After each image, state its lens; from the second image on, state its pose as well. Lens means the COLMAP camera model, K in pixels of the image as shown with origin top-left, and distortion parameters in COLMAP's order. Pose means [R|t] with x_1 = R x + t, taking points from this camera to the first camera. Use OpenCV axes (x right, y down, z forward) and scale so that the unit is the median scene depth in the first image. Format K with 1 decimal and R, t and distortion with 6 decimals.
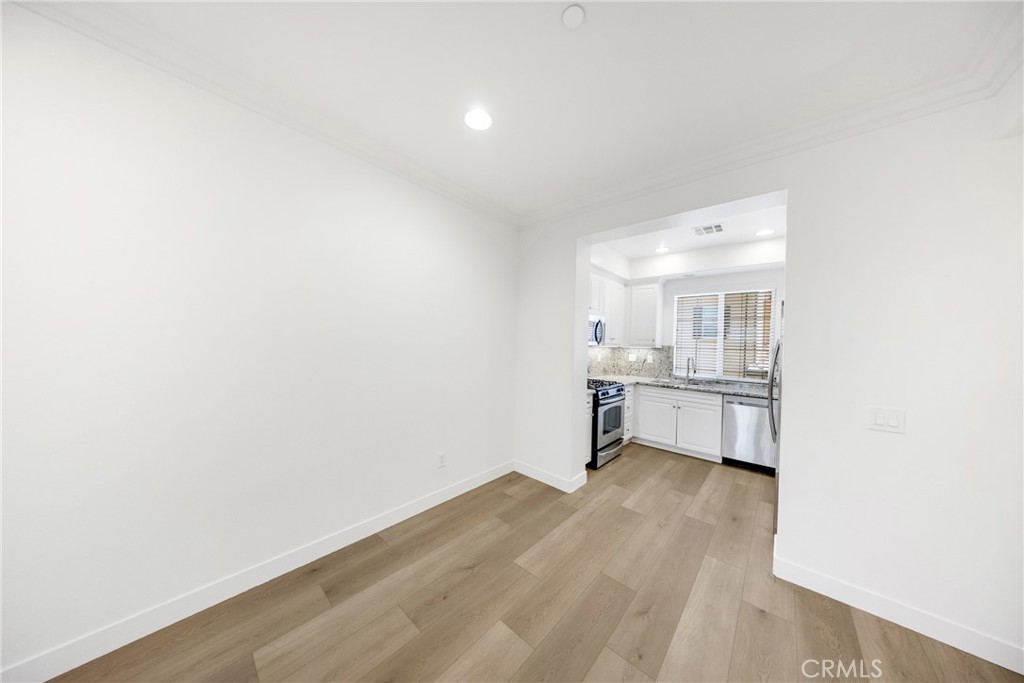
lens RADIAL K [[309.3, 0, 518.9], [0, 309.3, 341.1], [0, 0, 1]] dist [0.000030, -0.000009]
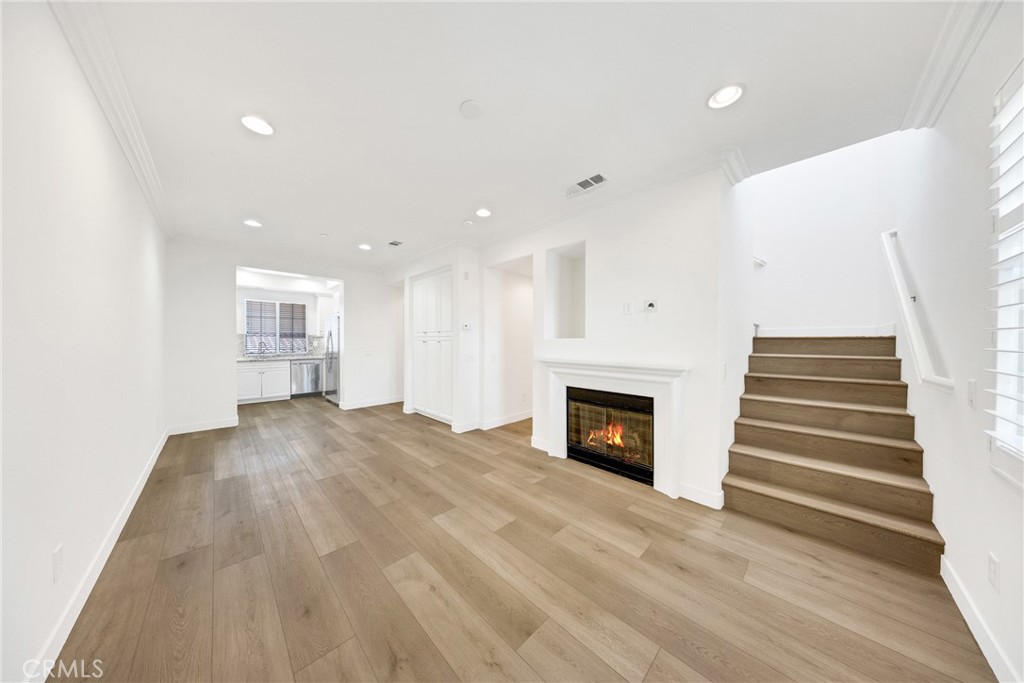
lens RADIAL K [[296.9, 0, 512.0], [0, 296.9, 341.5], [0, 0, 1]] dist [0.000781, 0.000022]
pose [[0.075363, -0.039261, 0.996383, -1.231353], [-0.002435, 0.999214, 0.039557, -0.013792], [-0.997153, -0.005407, 0.075208, -0.539137]]
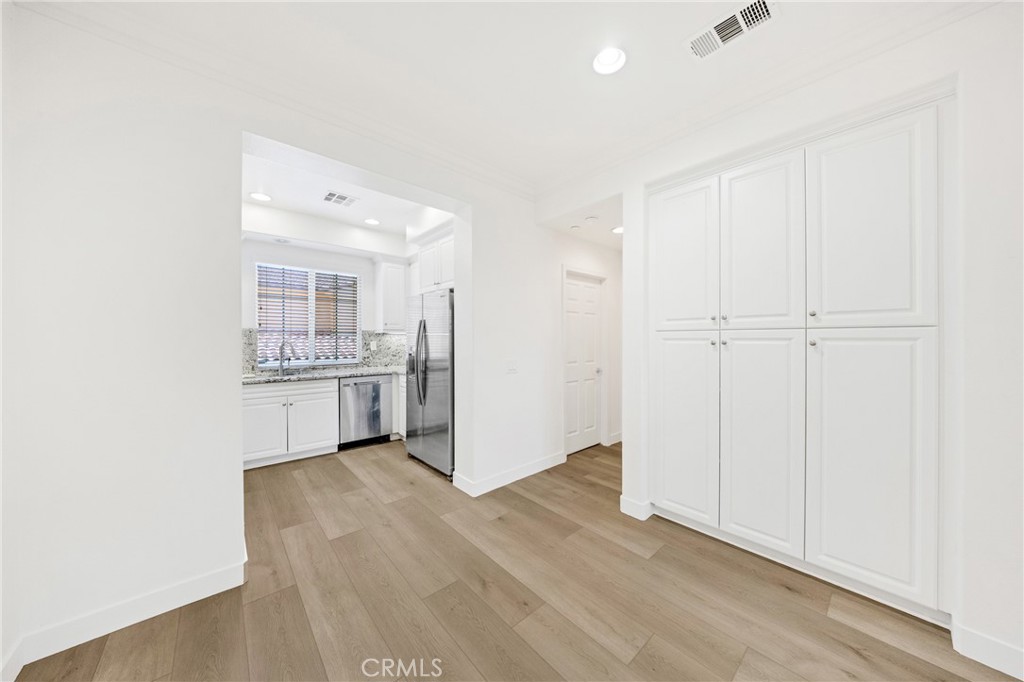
lens RADIAL K [[335.5, 0, 512.0], [0, 335.5, 341.0], [0, 0, 1]] dist [-0.000101, -0.000061]
pose [[0.136445, -0.037122, 0.989952, -0.356078], [0.001167, 0.999303, 0.037312, 0.024539], [-0.990647, -0.003936, 0.136393, 0.422003]]
